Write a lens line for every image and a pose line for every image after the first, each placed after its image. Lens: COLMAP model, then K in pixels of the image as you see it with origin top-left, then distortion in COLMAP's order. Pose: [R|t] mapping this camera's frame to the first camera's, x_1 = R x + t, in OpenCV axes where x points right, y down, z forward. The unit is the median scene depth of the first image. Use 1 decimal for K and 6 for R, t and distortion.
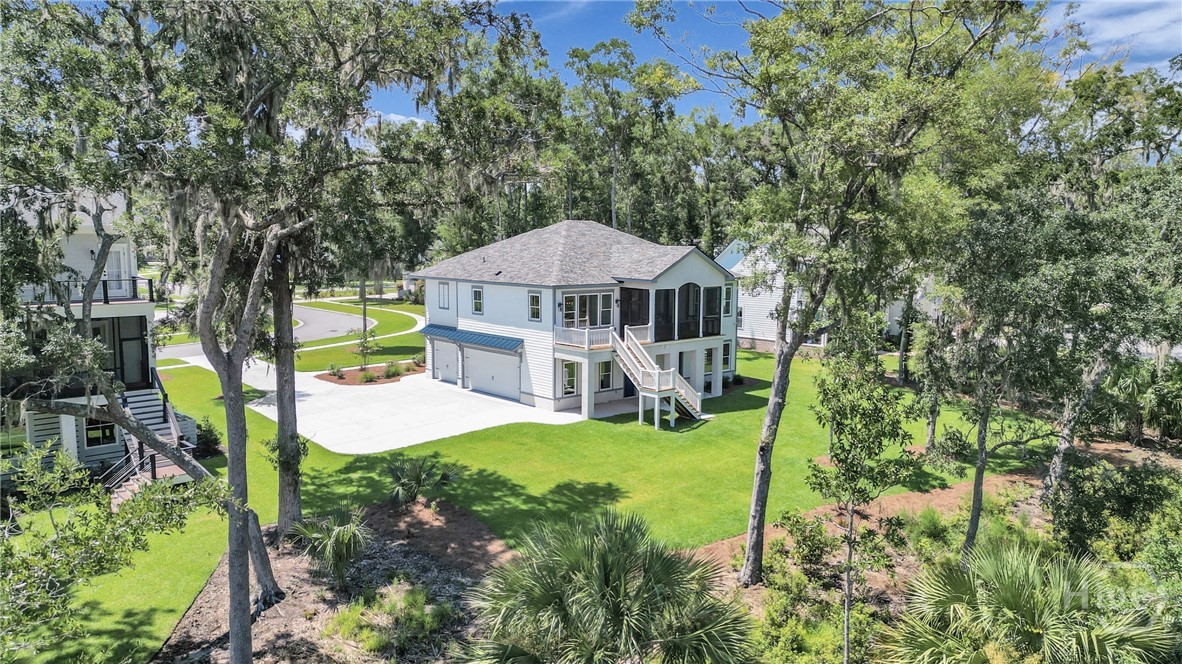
lens RADIAL K [[827.3, 0, 592.0], [0, 827.3, 333.6], [0, 0, 1]] dist [0.005782, 0.000791]
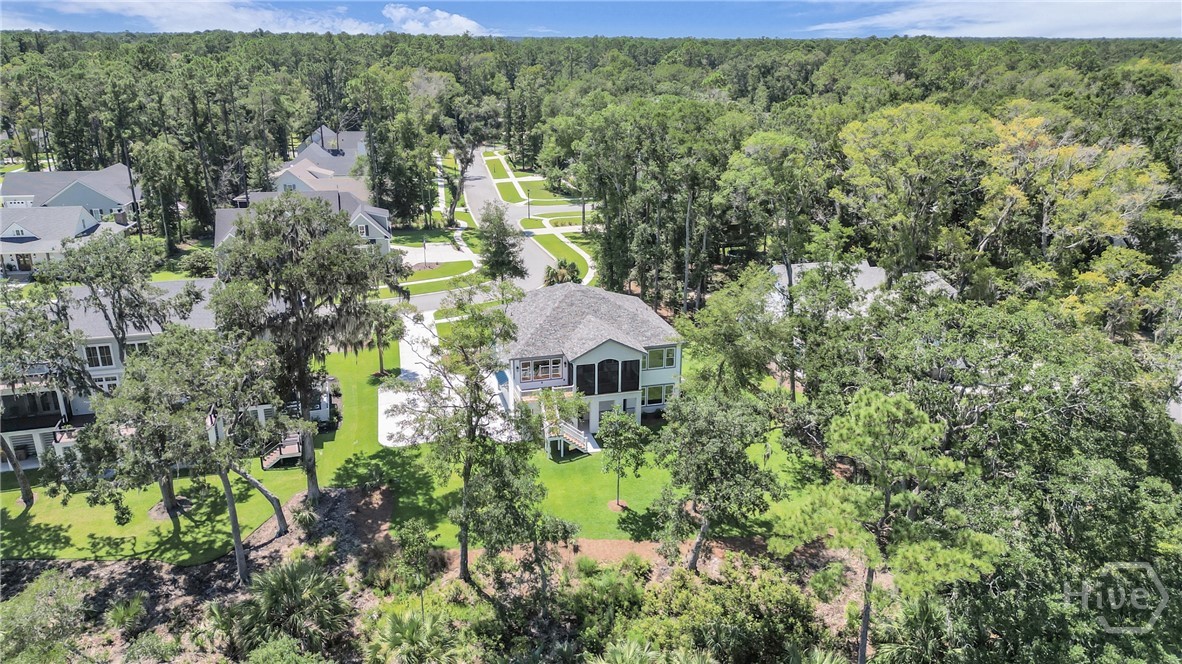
lens RADIAL K [[827.3, 0, 592.4], [0, 827.3, 335.4], [0, 0, 1]] dist [0.005782, 0.000791]
pose [[0.898155, 0.147639, -0.414150, 1.033125], [-0.054092, 0.971885, 0.229157, -0.651882], [0.436339, -0.183416, 0.880890, -0.499563]]
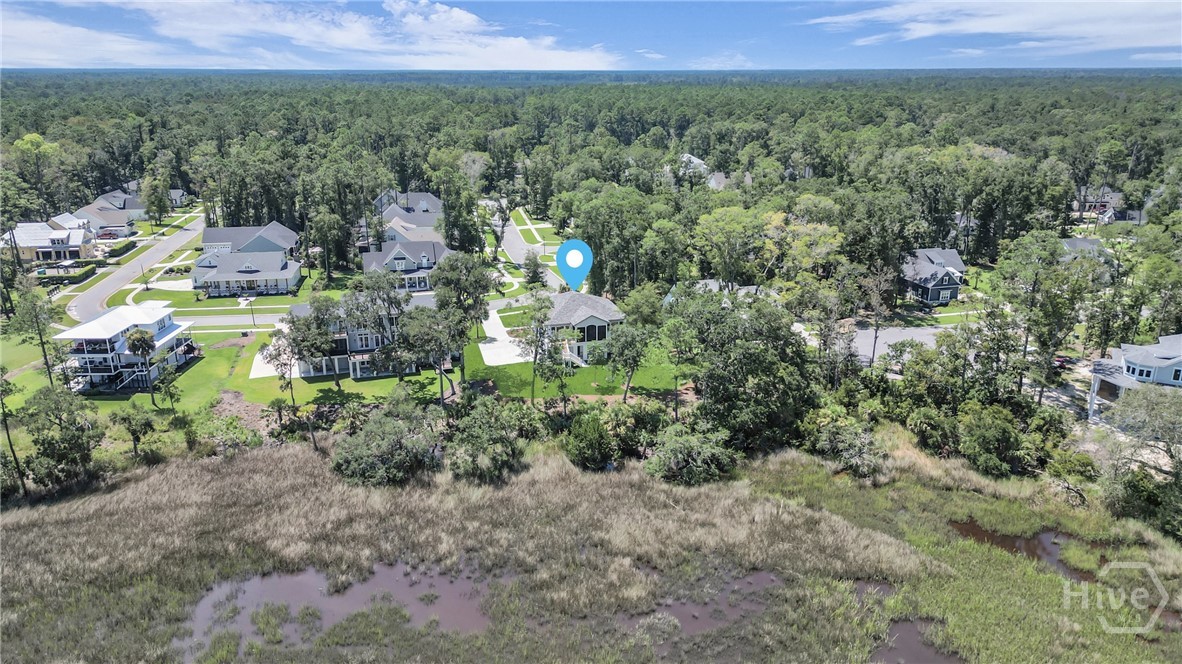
lens RADIAL K [[827.3, 0, 590.0], [0, 827.3, 329.0], [0, 0, 1]] dist [0.005782, 0.000791]
pose [[0.898590, 0.123527, -0.421043, 2.192269], [-0.045774, 0.980710, 0.190032, -0.975352], [0.436396, -0.151488, 0.886911, -2.830703]]
